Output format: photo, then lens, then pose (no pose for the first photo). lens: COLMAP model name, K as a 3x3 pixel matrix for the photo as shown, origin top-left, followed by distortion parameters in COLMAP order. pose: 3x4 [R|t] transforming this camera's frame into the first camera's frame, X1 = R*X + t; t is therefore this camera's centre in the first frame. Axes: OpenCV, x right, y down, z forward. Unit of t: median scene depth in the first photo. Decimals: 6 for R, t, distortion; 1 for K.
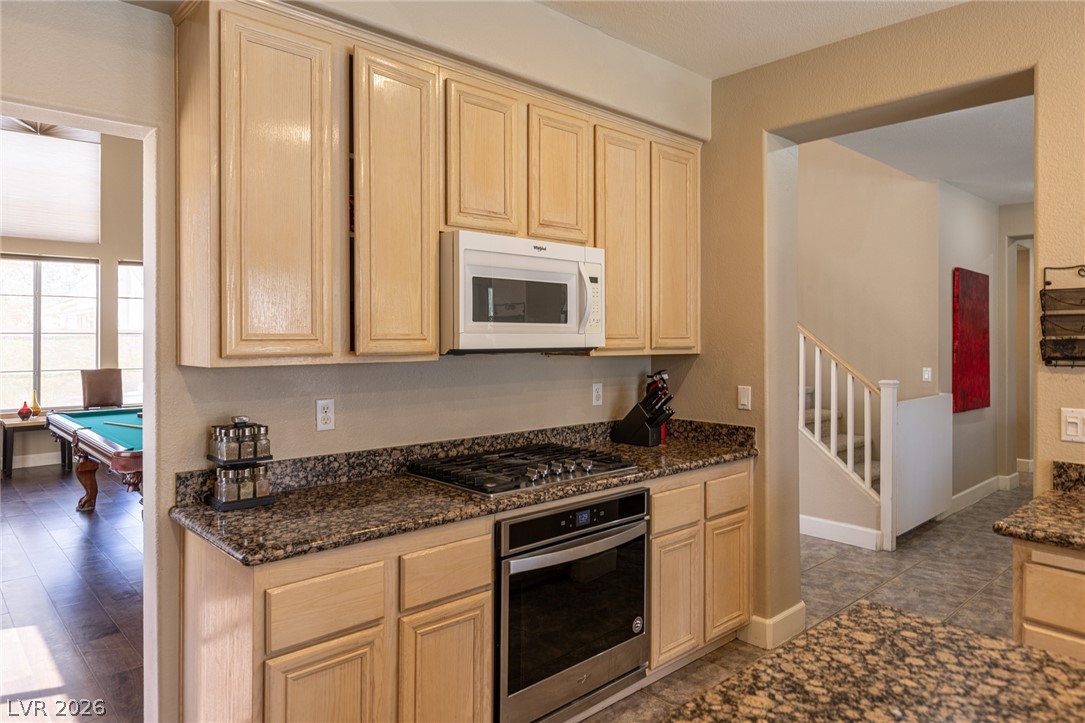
lens RADIAL K [[694.7, 0, 542.5], [0, 694.7, 361.5], [0, 0, 1]] dist [0.006920, 0.000272]
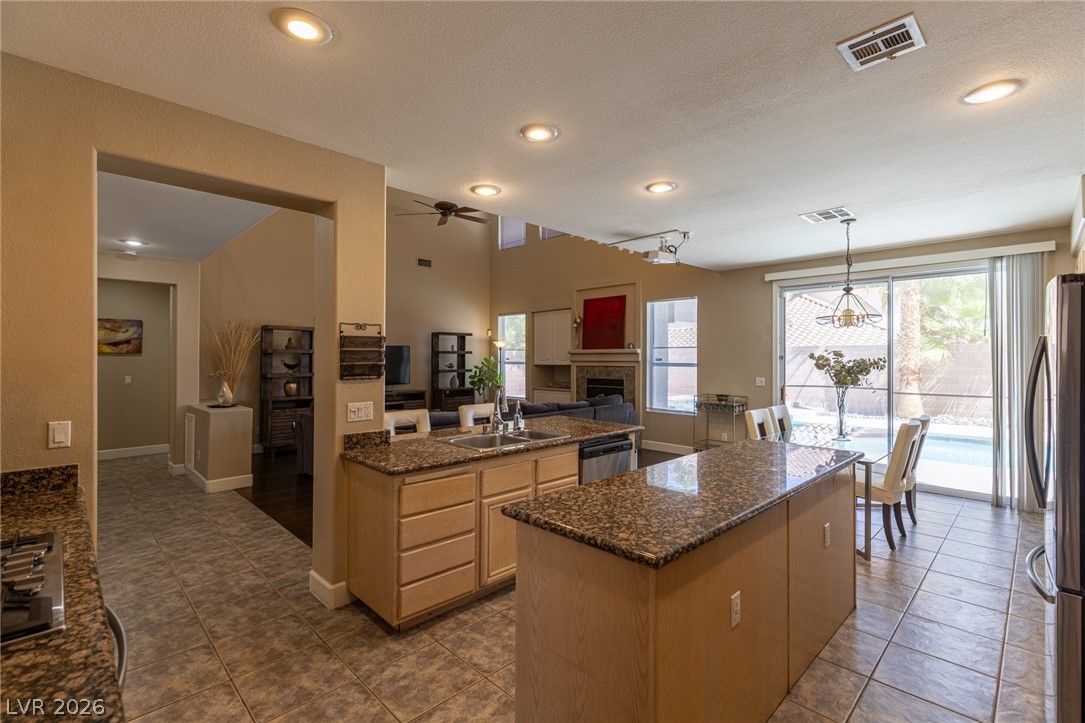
lens RADIAL K [[487.2, 0, 558.0], [0, 487.2, 354.2], [0, 0, 1]] dist [0.001492, 0.000172]
pose [[-0.046497, 0.000708, 0.998918, -1.015975], [0.036969, 0.999316, 0.001012, -0.078136], [-0.998234, 0.036976, -0.046491, 1.044346]]
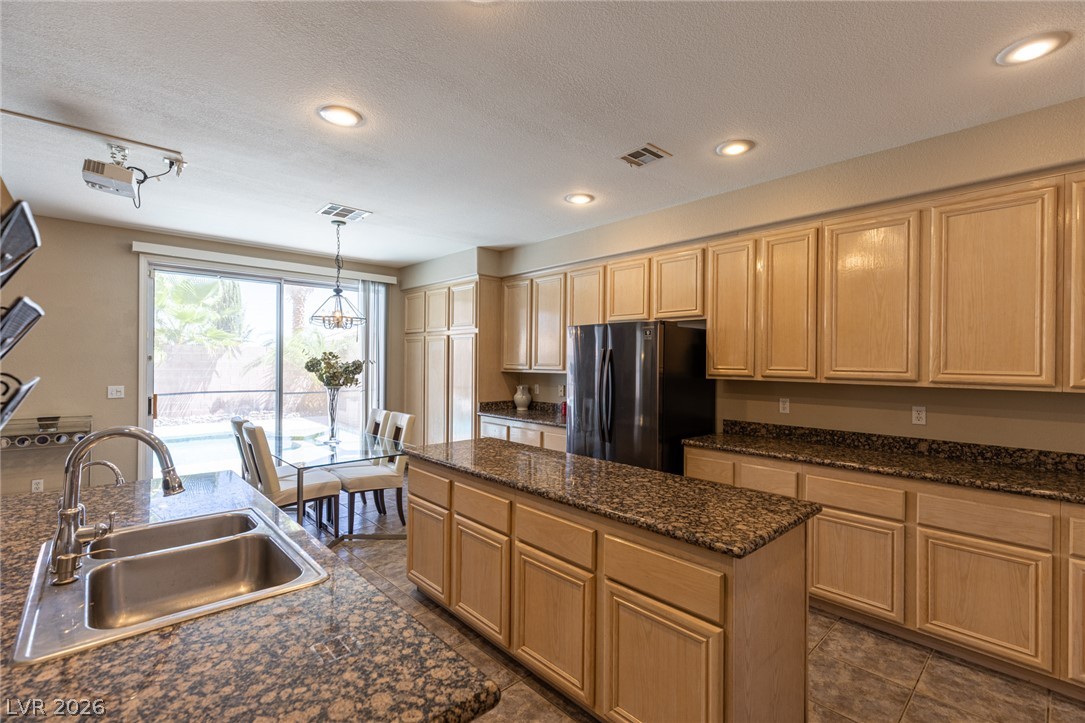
lens RADIAL K [[484.8, 0, 542.5], [0, 484.8, 361.5], [0, 0, 1]] dist [0.003018, 0.000296]
pose [[-0.999905, -0.013742, -0.001076, 1.034714], [-0.013772, 0.999251, 0.036153, -0.105048], [0.000578, 0.036164, -0.999346, 2.357955]]
